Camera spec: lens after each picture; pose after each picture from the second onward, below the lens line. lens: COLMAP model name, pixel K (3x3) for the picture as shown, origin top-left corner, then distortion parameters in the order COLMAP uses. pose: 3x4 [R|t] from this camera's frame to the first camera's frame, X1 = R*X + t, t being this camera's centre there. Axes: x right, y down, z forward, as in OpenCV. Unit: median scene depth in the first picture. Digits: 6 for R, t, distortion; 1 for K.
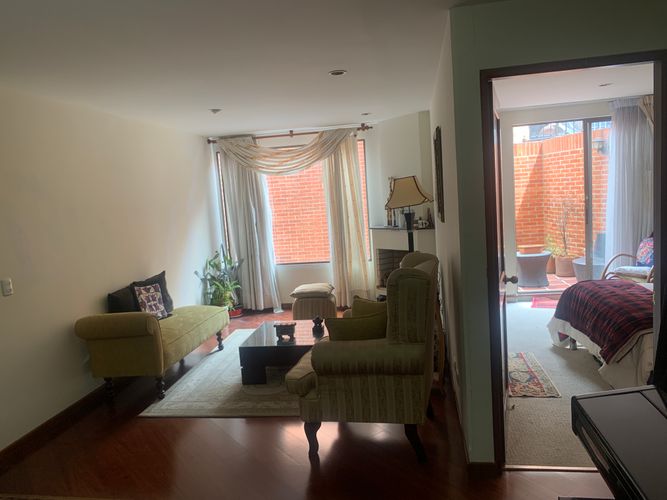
lens RADIAL K [[512.5, 0, 327.3], [0, 512.5, 253.9], [0, 0, 1]] dist [0.052411, -0.097449]
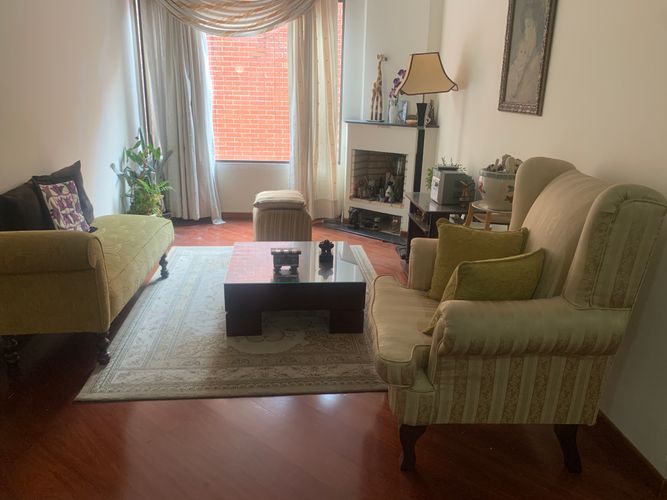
lens RADIAL K [[512.5, 0, 327.3], [0, 512.5, 253.9], [0, 0, 1]] dist [0.052411, -0.097449]
pose [[0.968950, 0.016267, 0.246723, -0.141587], [-0.062077, 0.981879, 0.179053, 0.009868], [-0.239339, -0.188809, 0.952401, 0.230398]]
